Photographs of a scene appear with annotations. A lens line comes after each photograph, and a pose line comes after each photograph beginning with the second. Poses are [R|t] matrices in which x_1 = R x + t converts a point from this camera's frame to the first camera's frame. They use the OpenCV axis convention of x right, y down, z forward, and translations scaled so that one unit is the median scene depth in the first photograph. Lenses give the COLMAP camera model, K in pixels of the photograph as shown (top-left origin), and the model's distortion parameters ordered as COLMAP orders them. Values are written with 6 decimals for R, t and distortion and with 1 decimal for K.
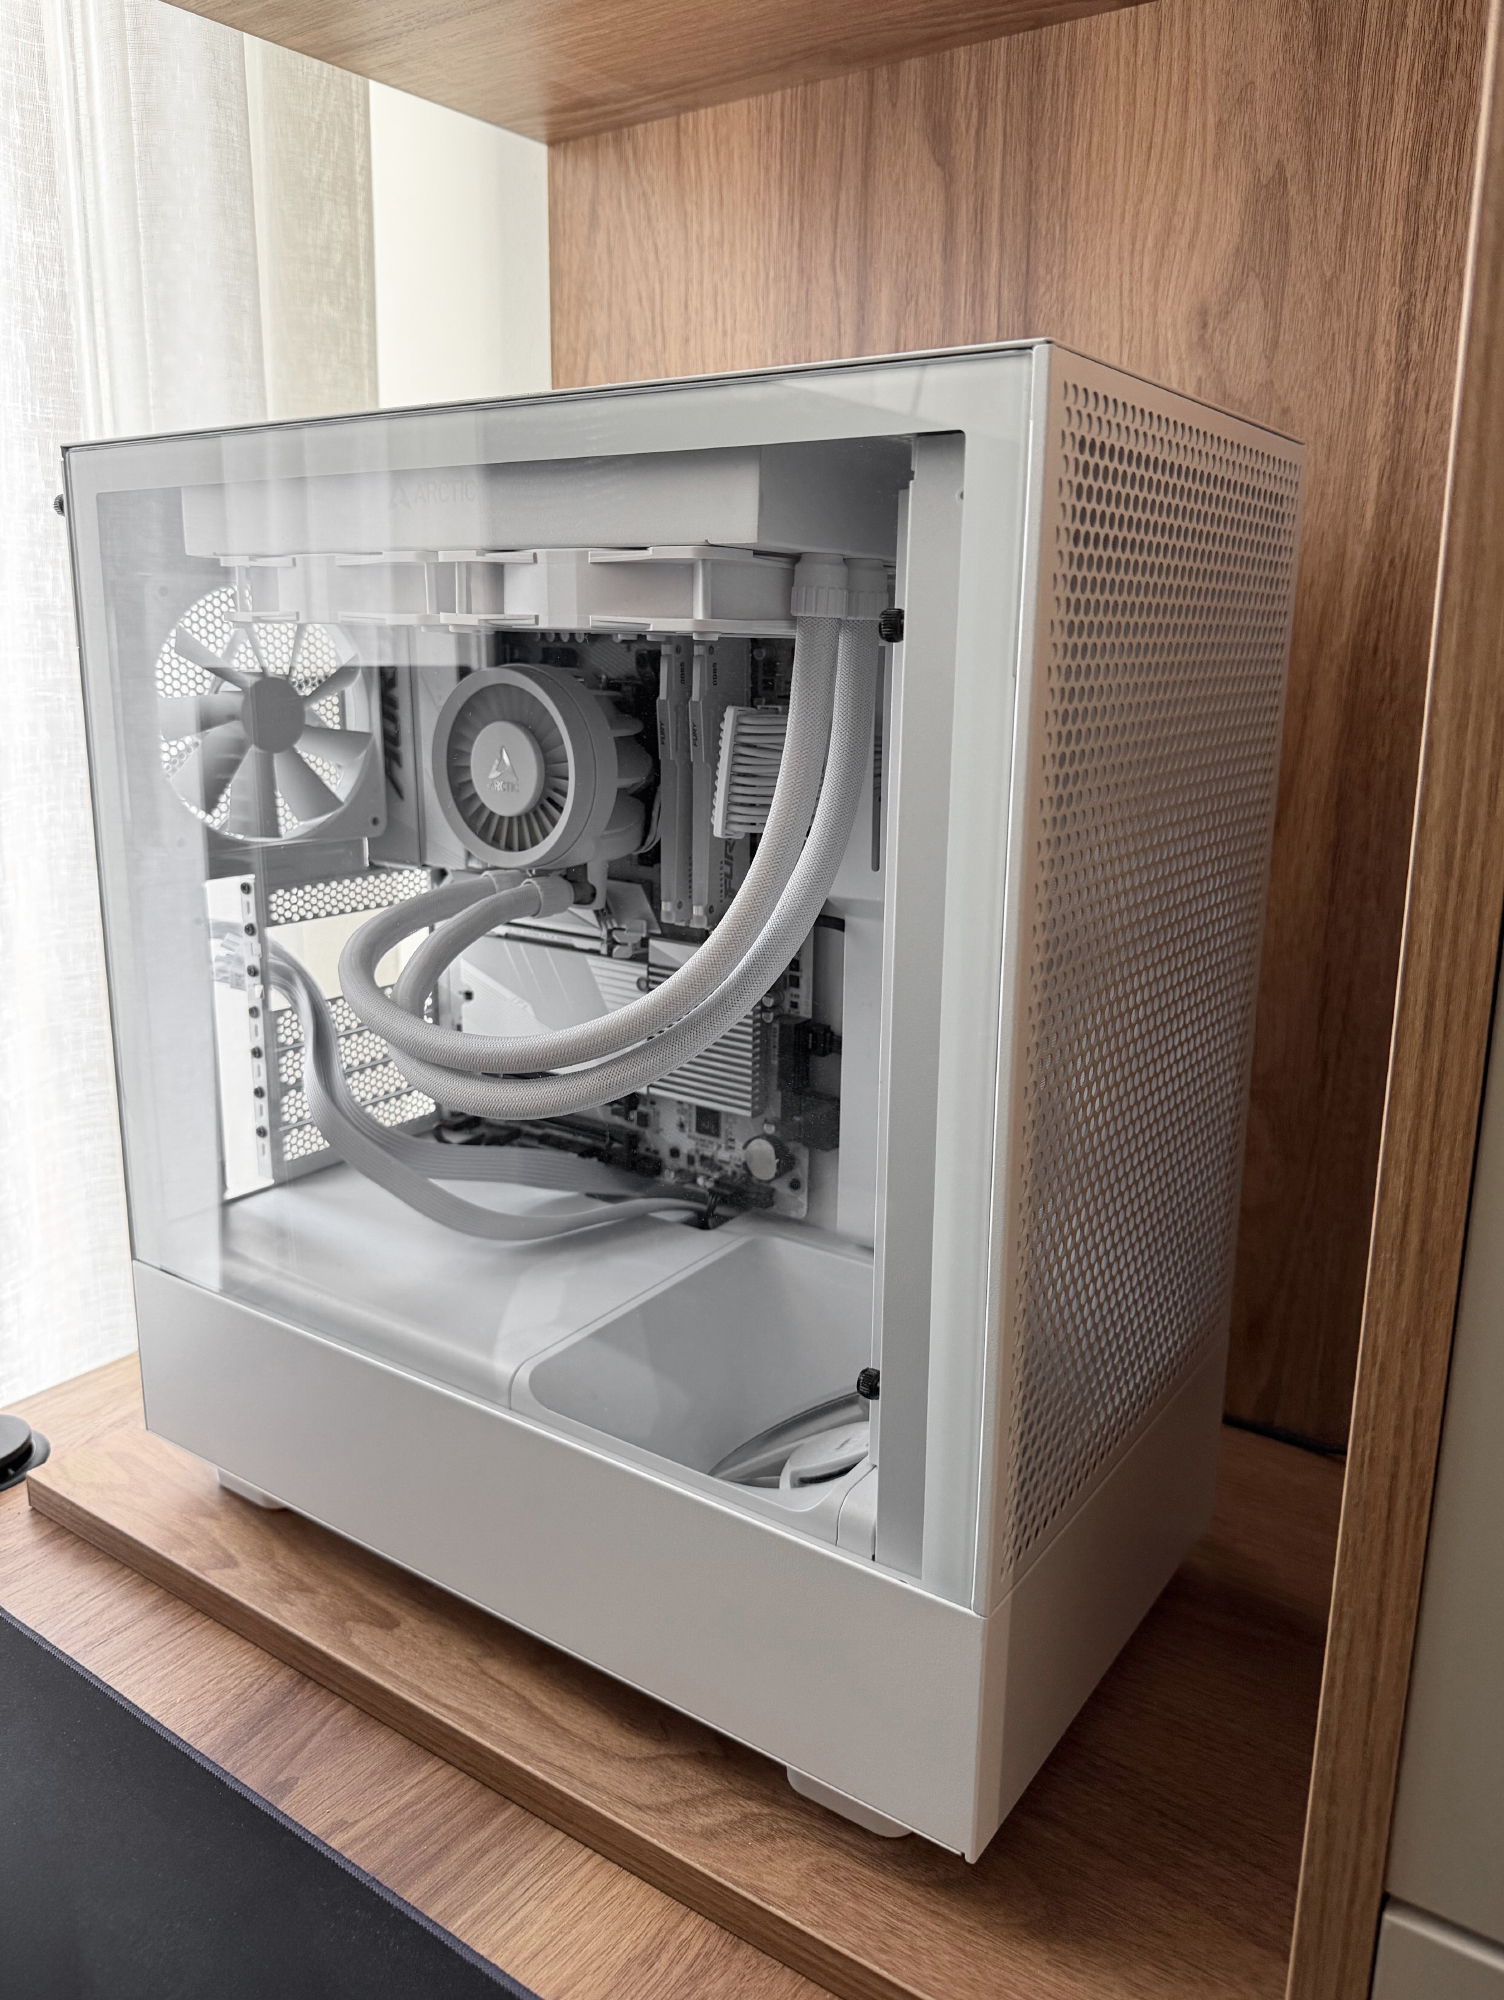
lens RADIAL K [[1472.2, 0, 776.8], [0, 1472.2, 1001.3], [0, 0, 1]] dist [0.005325, -0.001175]
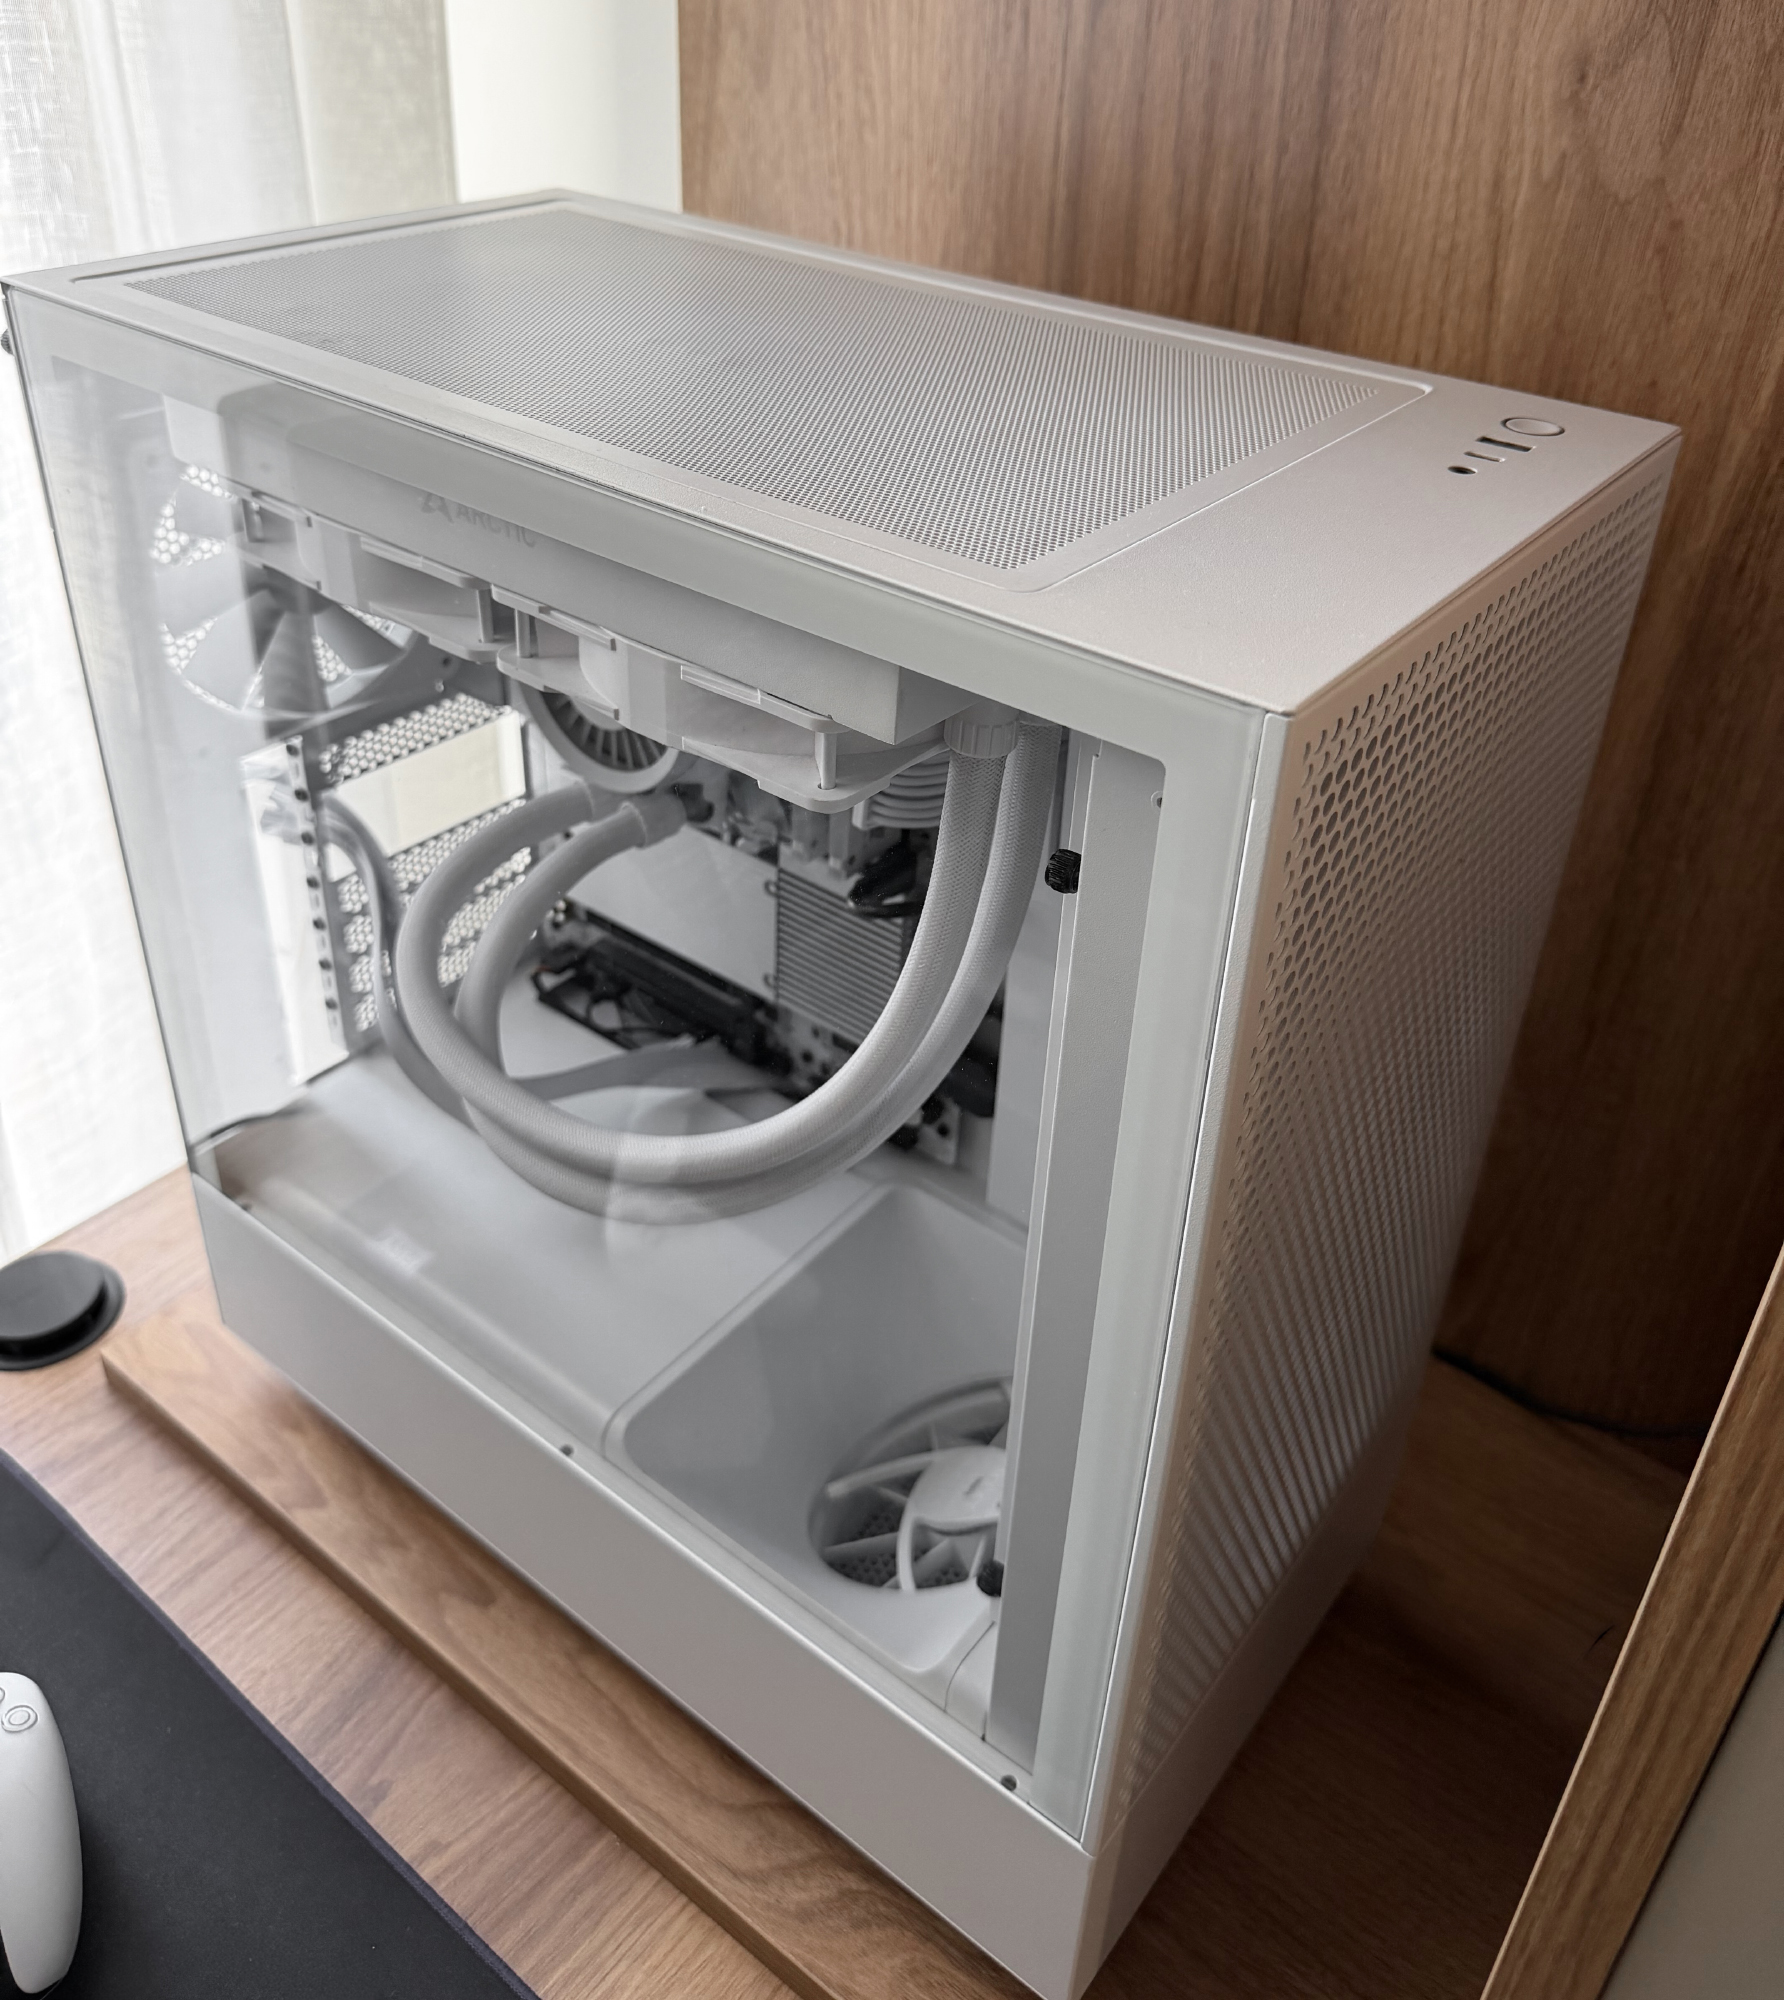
lens RADIAL K [[1711.9, 0, 892.0], [0, 1711.9, 1000.0], [0, 0, 1]] dist [-0.002150, -0.000982]
pose [[0.997964, 0.053943, -0.034019, 0.014292], [-0.041395, 0.953695, 0.297912, -0.280671], [0.048514, -0.295898, 0.953987, 0.080838]]
